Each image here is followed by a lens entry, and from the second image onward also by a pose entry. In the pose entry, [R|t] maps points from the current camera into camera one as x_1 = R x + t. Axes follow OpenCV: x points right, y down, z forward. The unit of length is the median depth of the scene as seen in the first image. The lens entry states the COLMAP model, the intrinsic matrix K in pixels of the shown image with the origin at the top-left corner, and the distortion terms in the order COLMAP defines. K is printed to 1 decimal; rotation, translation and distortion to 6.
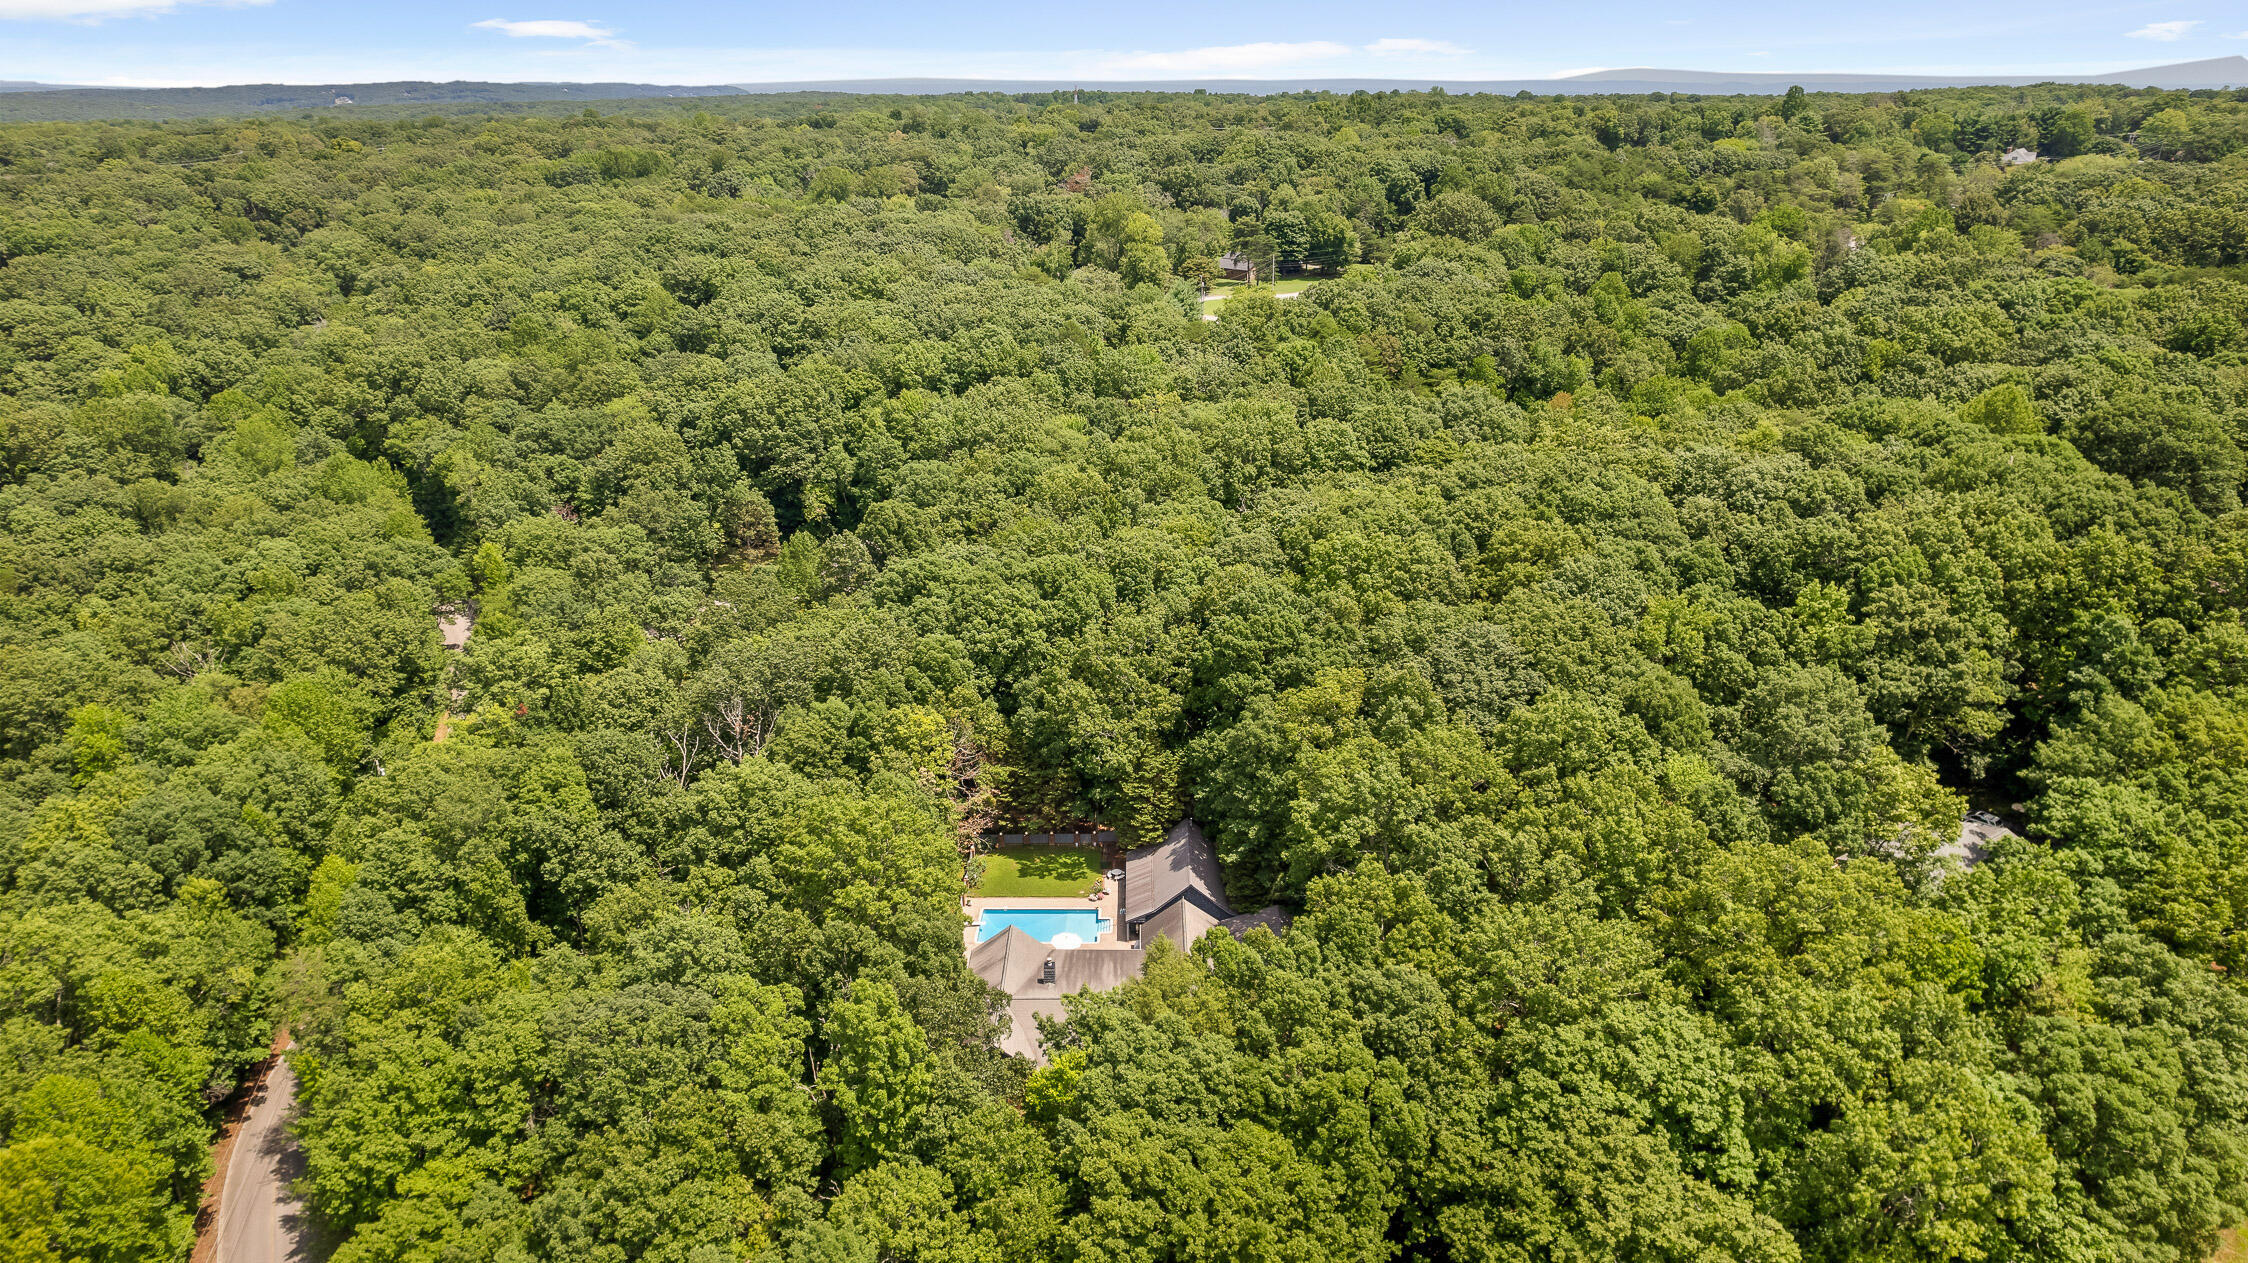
lens RADIAL K [[1438.6, 0, 1124.0], [0, 1438.6, 631.5], [0, 0, 1]] dist [-0.071797, 0.062951]
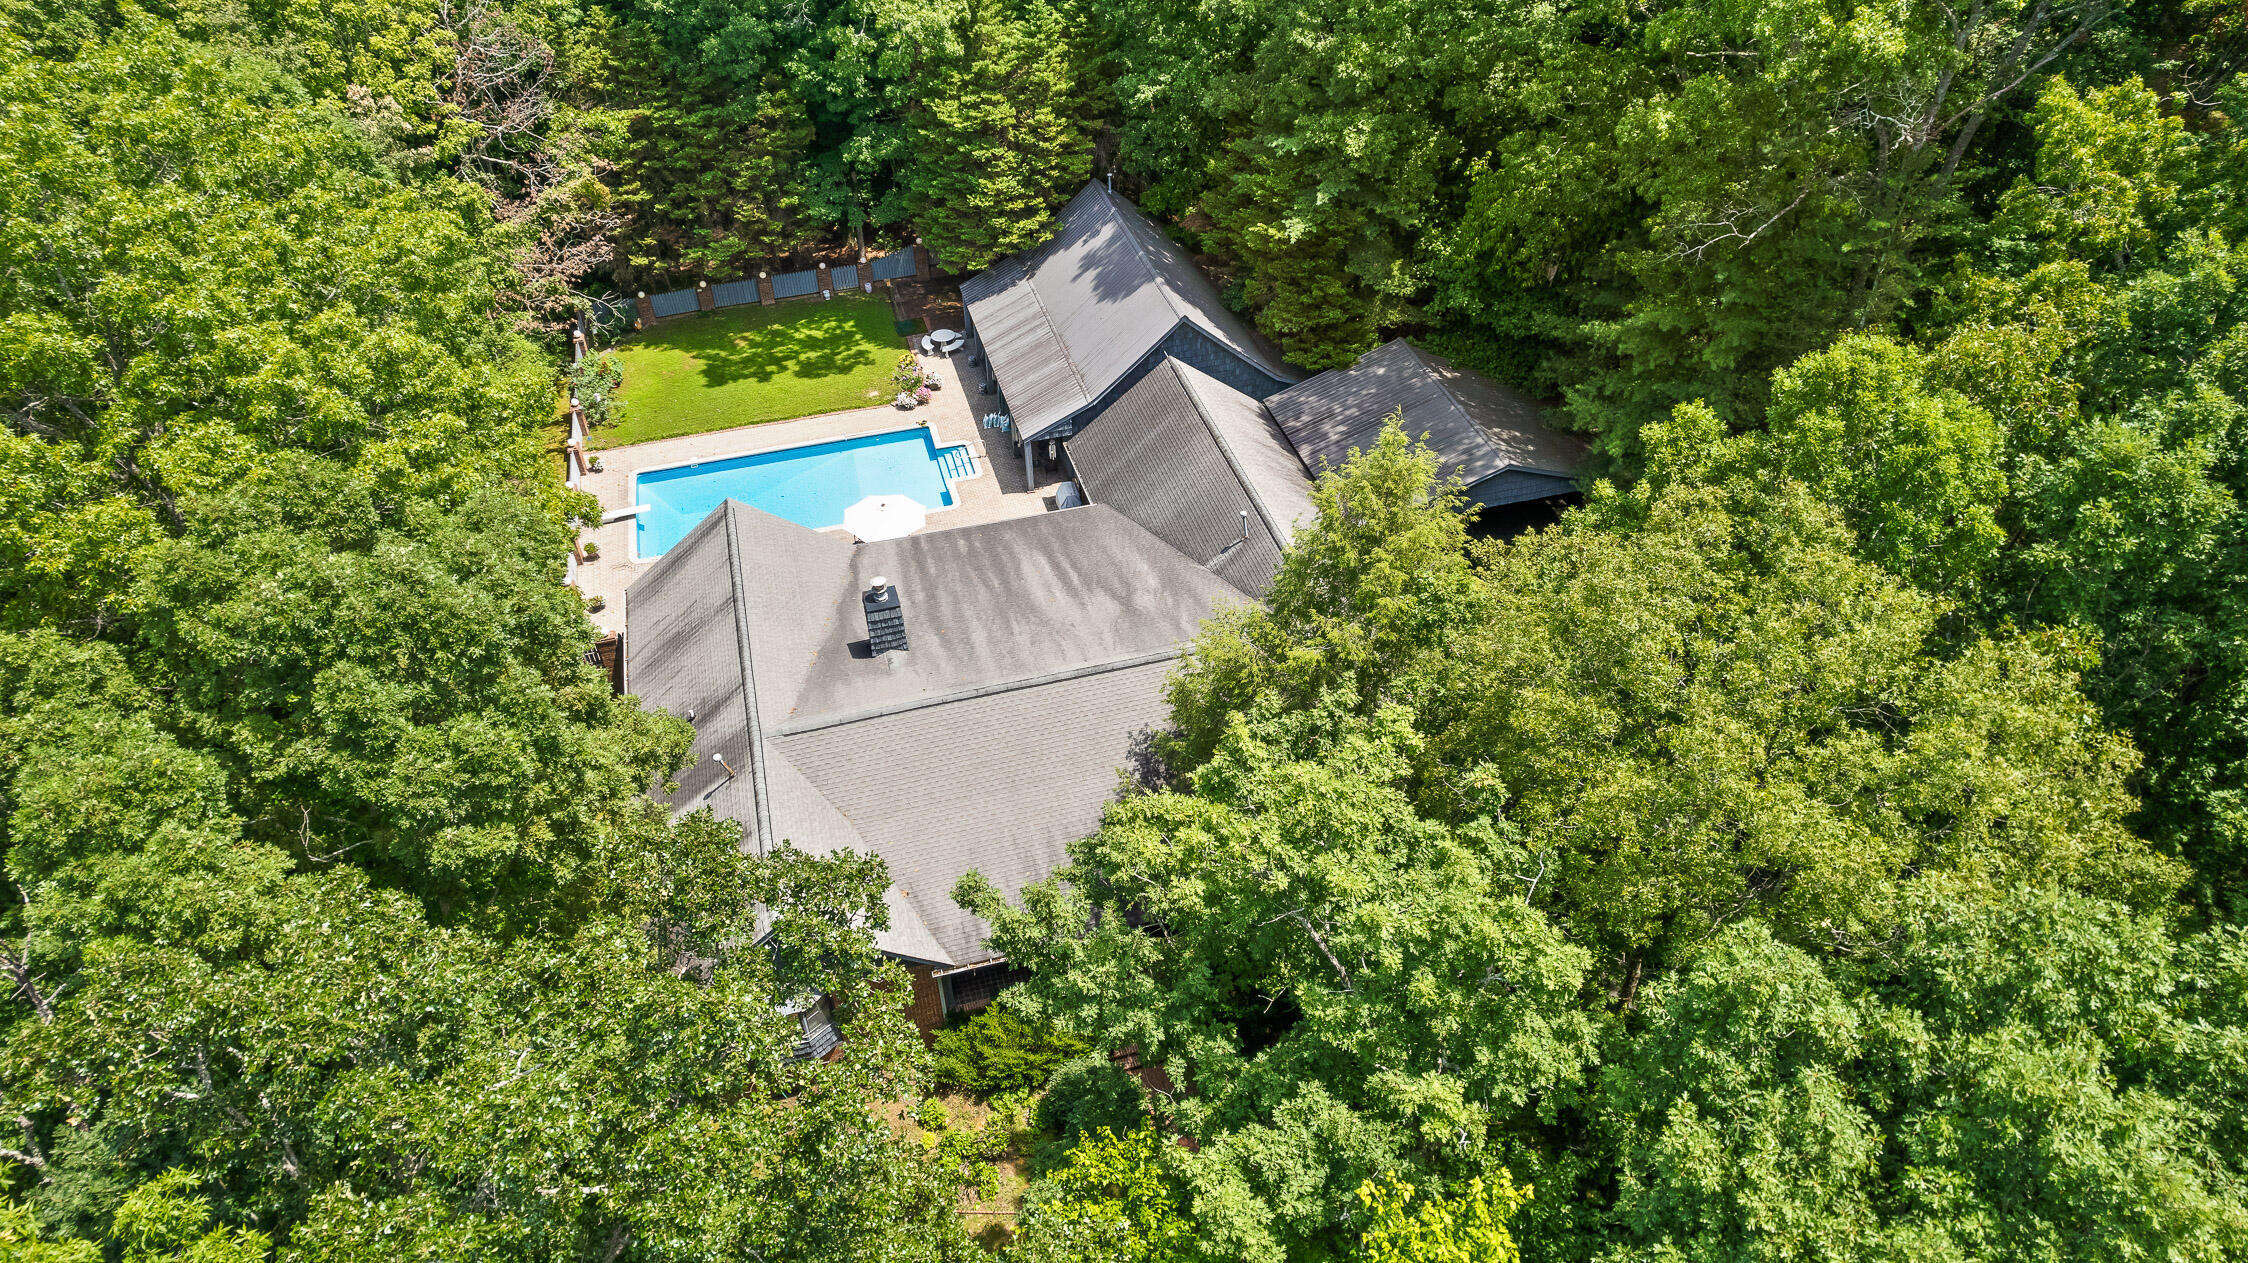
lens RADIAL K [[1438.6, 0, 1124.0], [0, 1438.6, 631.5], [0, 0, 1]] dist [-0.071797, 0.062951]
pose [[0.961085, -0.185569, 0.204644, -0.055566], [0.110345, 0.937000, 0.331444, 0.115154], [-0.253257, -0.295964, 0.921014, 0.572794]]
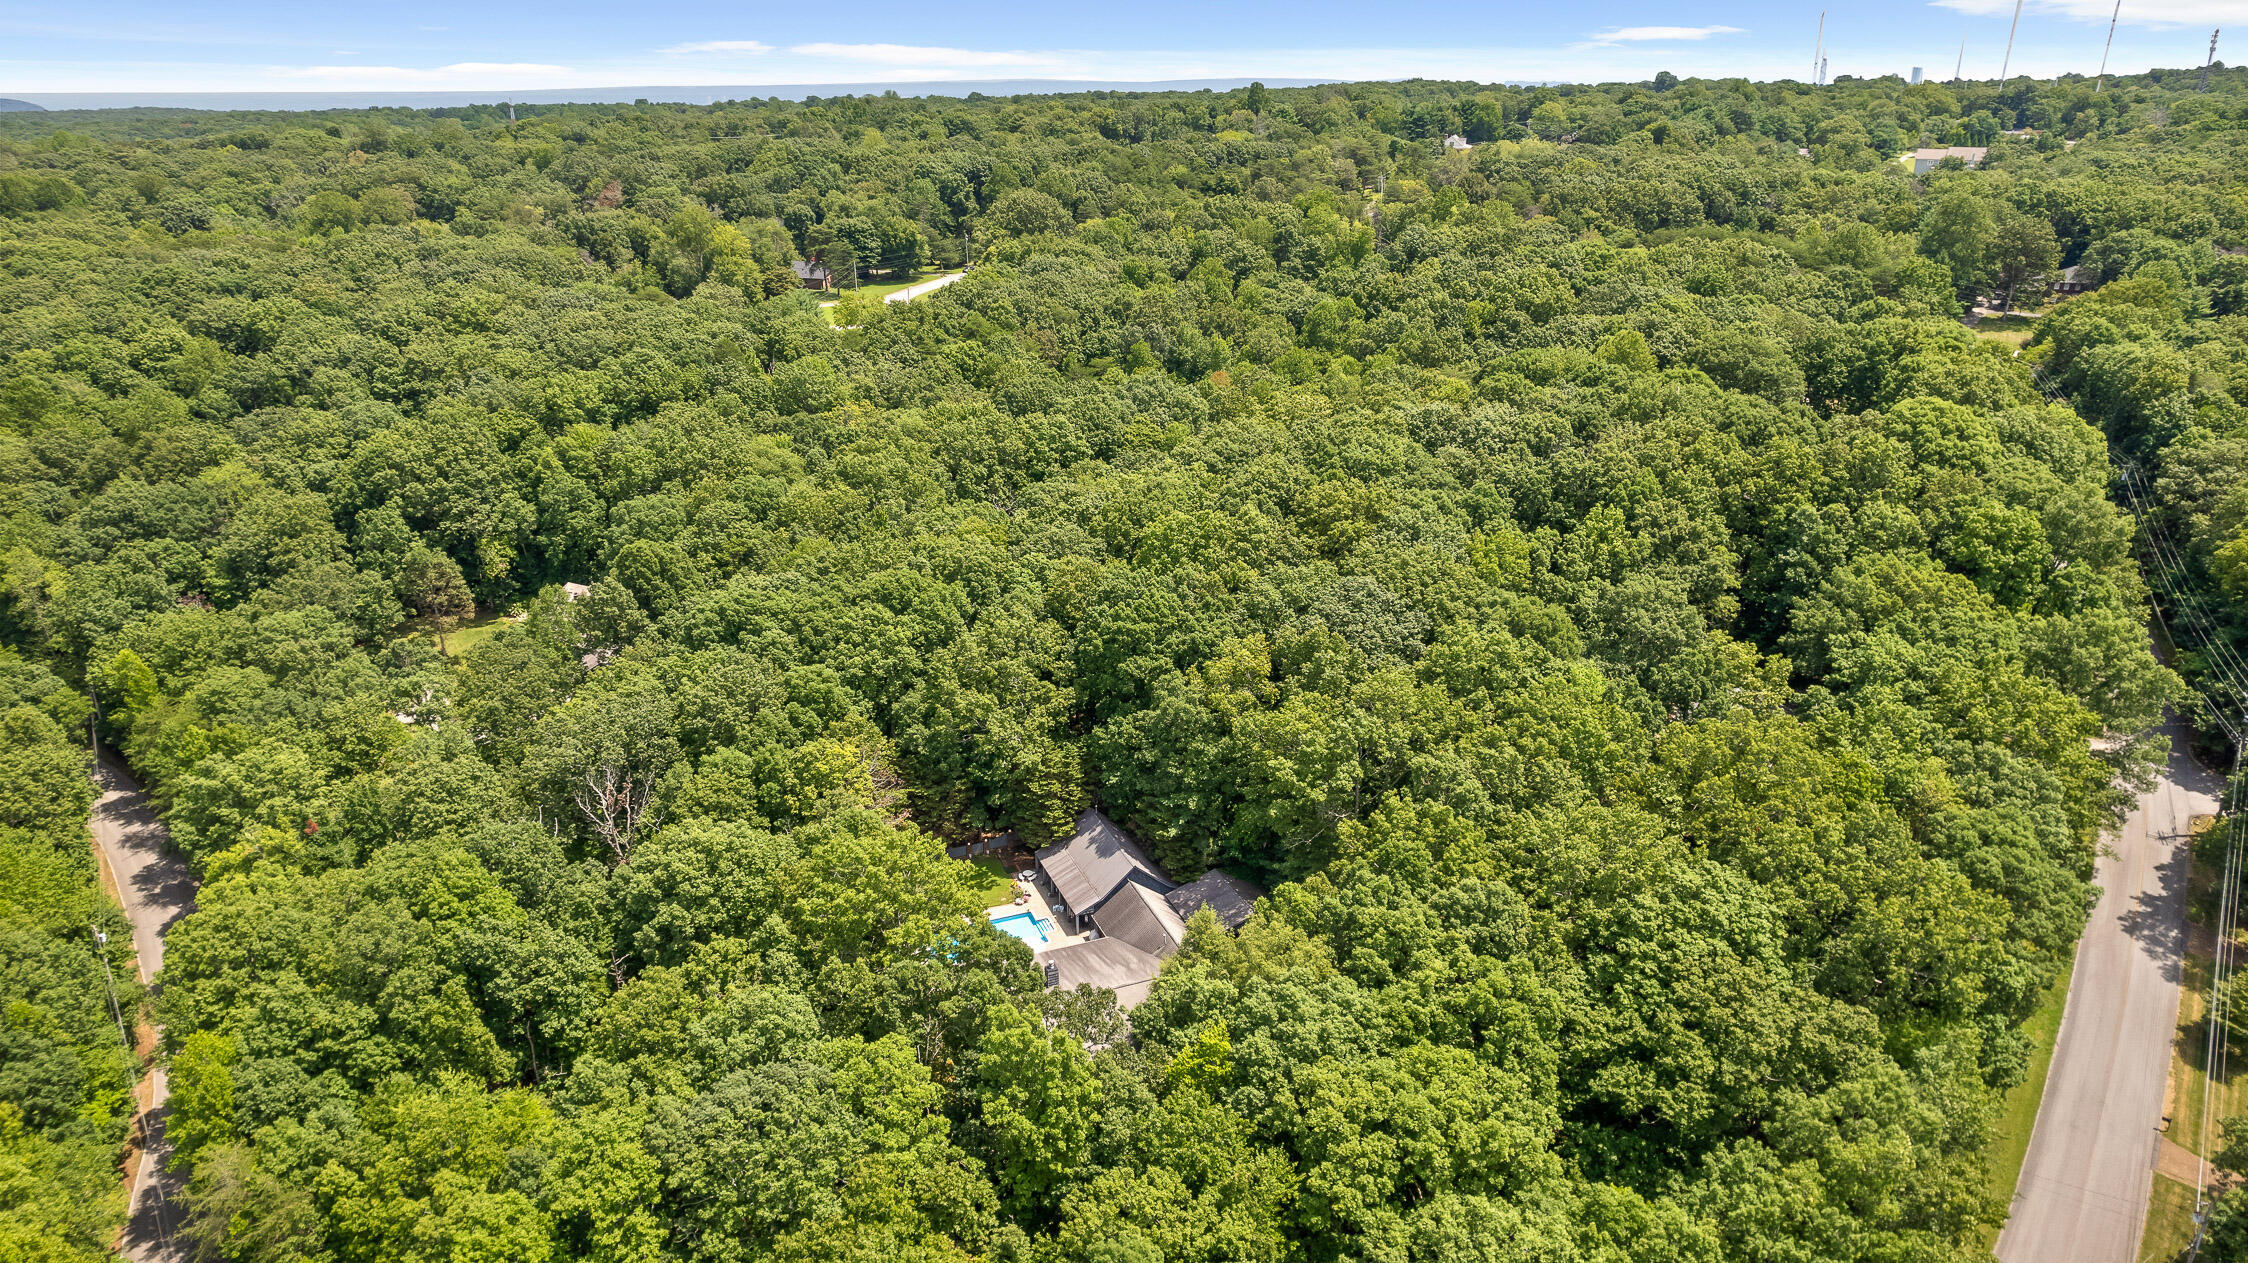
lens RADIAL K [[1438.6, 0, 1124.0], [0, 1438.6, 631.5], [0, 0, 1]] dist [-0.071797, 0.062951]
pose [[0.927553, -0.140047, 0.346456, -0.265276], [0.141049, 0.989748, 0.022458, -0.012312], [-0.346049, 0.028037, 0.937797, 0.031931]]
